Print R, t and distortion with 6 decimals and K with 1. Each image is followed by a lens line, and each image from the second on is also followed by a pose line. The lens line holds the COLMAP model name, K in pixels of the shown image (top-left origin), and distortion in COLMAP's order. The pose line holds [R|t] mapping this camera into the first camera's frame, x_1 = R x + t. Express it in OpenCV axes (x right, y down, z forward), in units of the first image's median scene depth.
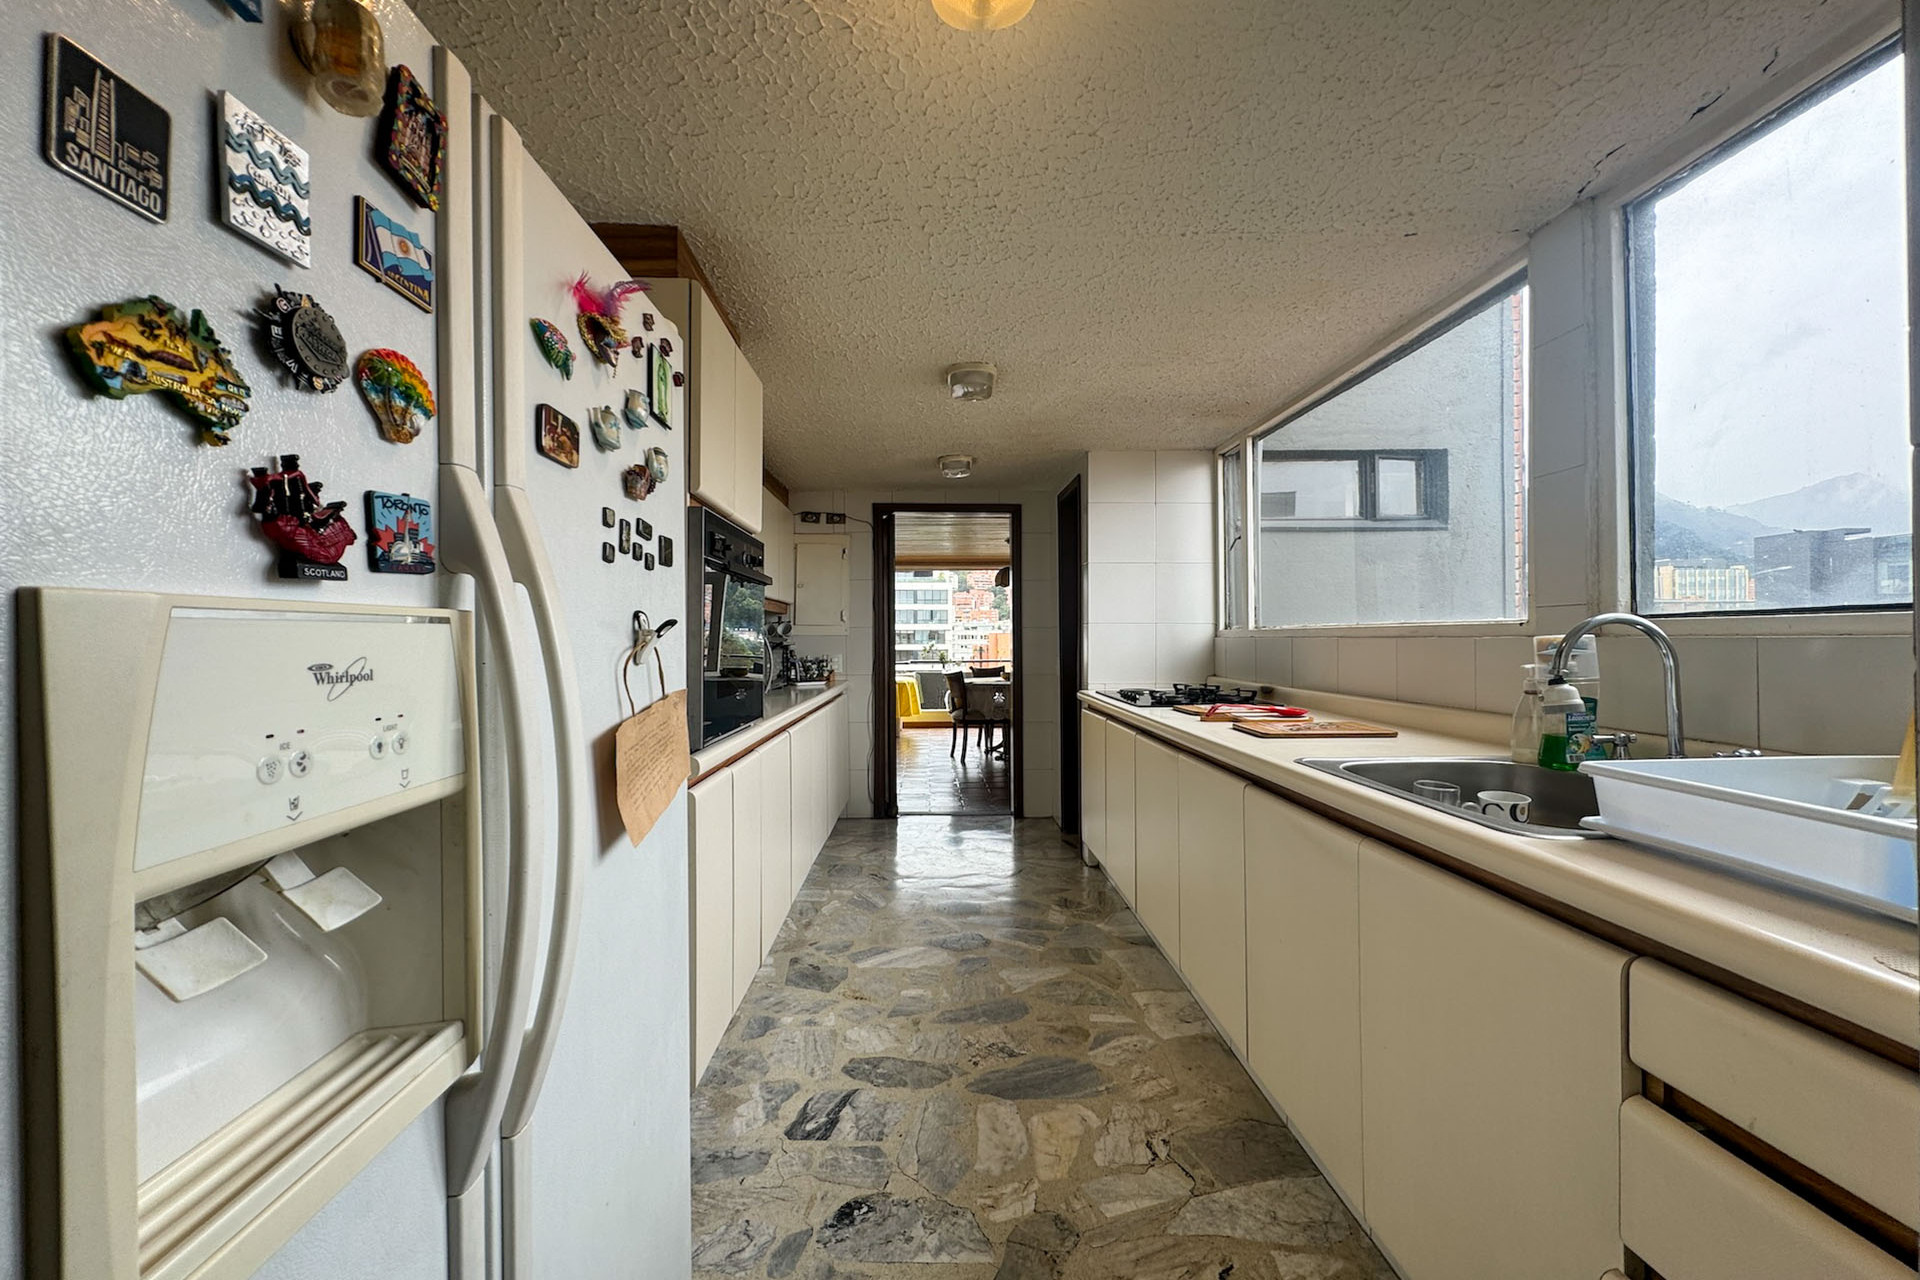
lens RADIAL K [[769.8, 0, 958.6], [0, 769.8, 639.1], [0, 0, 1]] dist [0.002216, 0.001286]
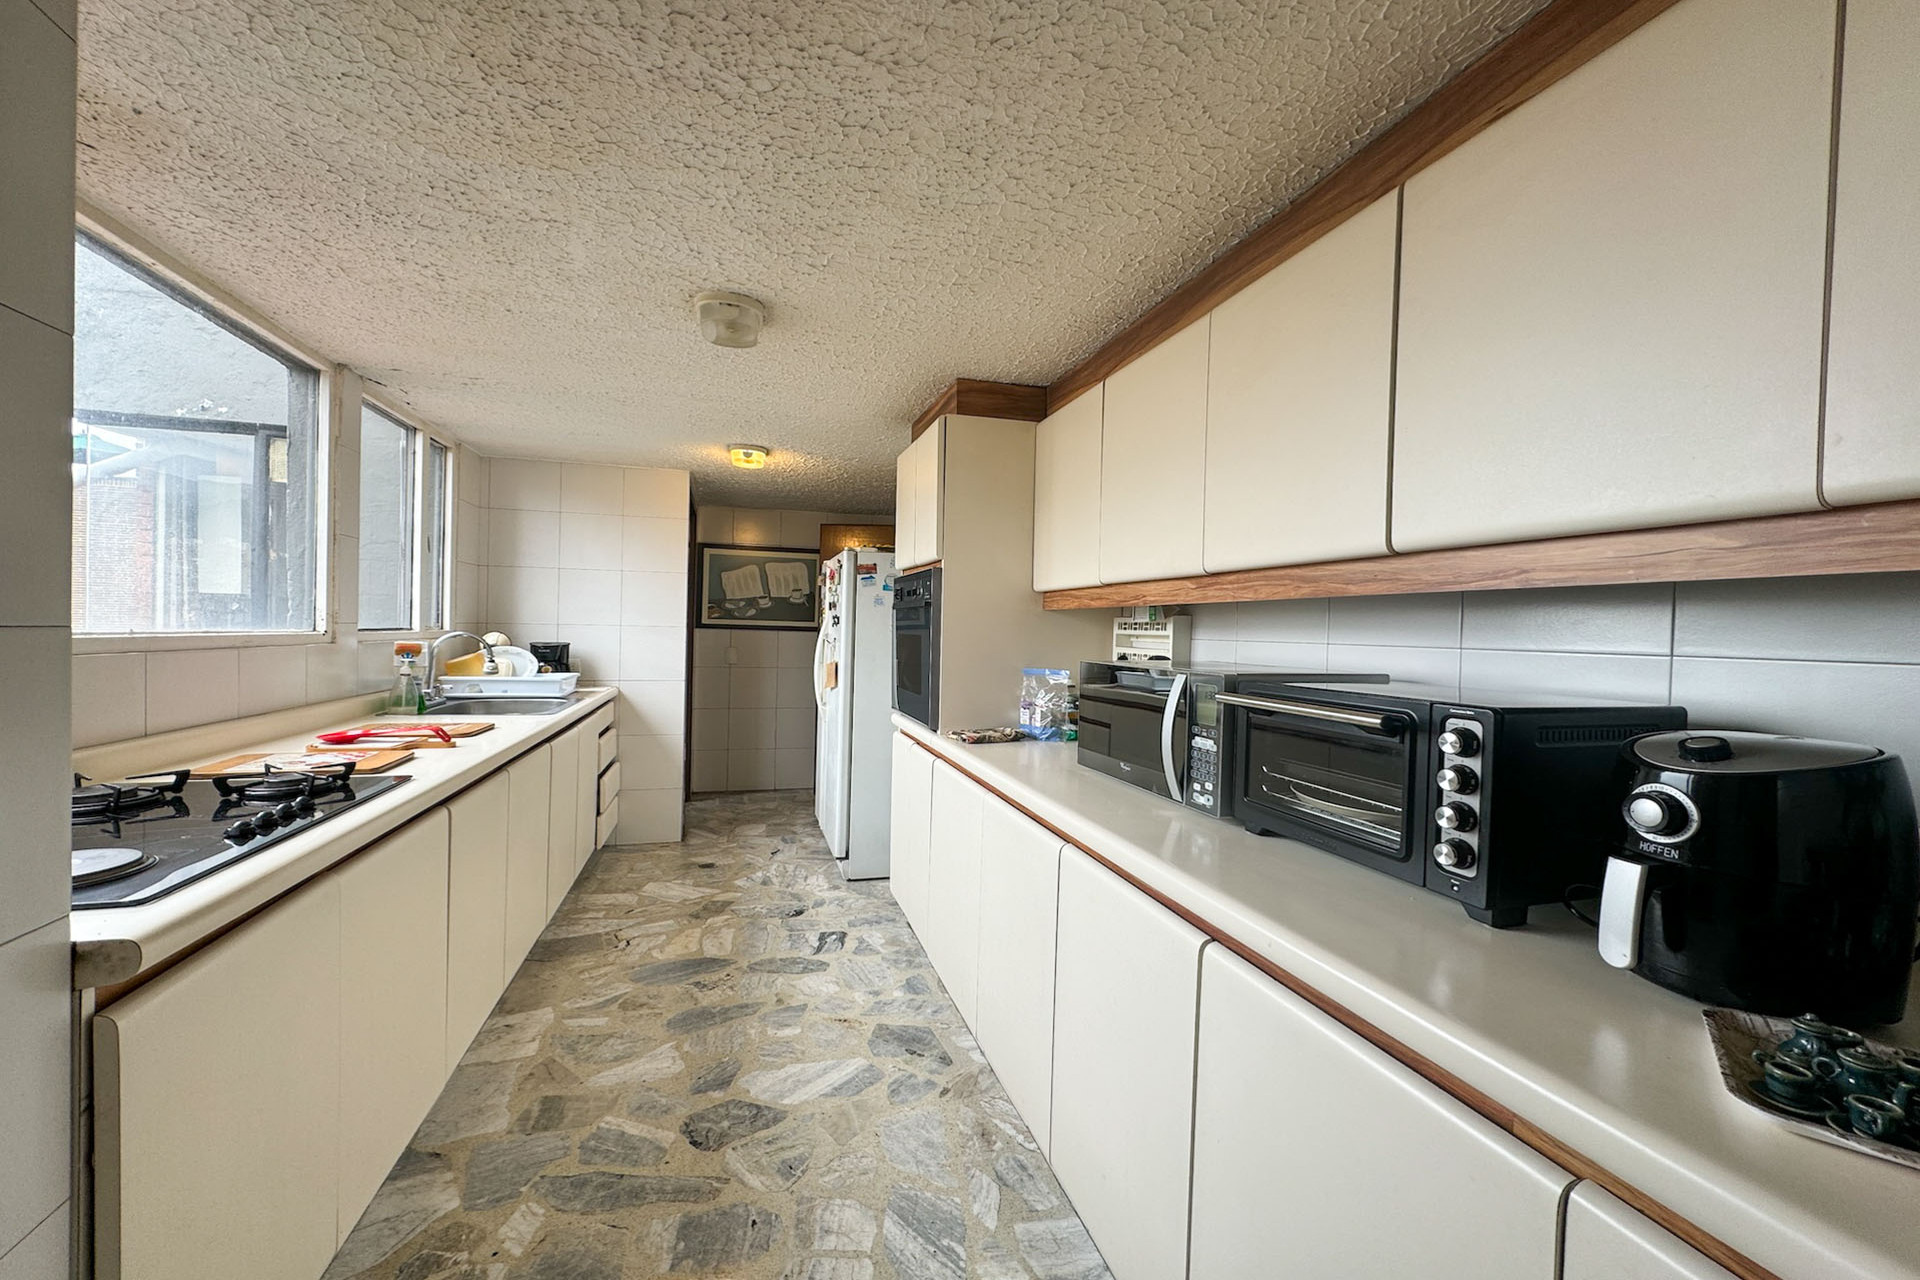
lens RADIAL K [[769.8, 0, 958.5], [0, 769.8, 638.1], [0, 0, 1]] dist [0.002216, 0.001286]
pose [[-0.969451, -0.012482, -0.244967, -0.027598], [-0.016551, 0.999757, 0.014556, -0.045603], [0.244726, 0.018165, -0.969422, 2.197406]]
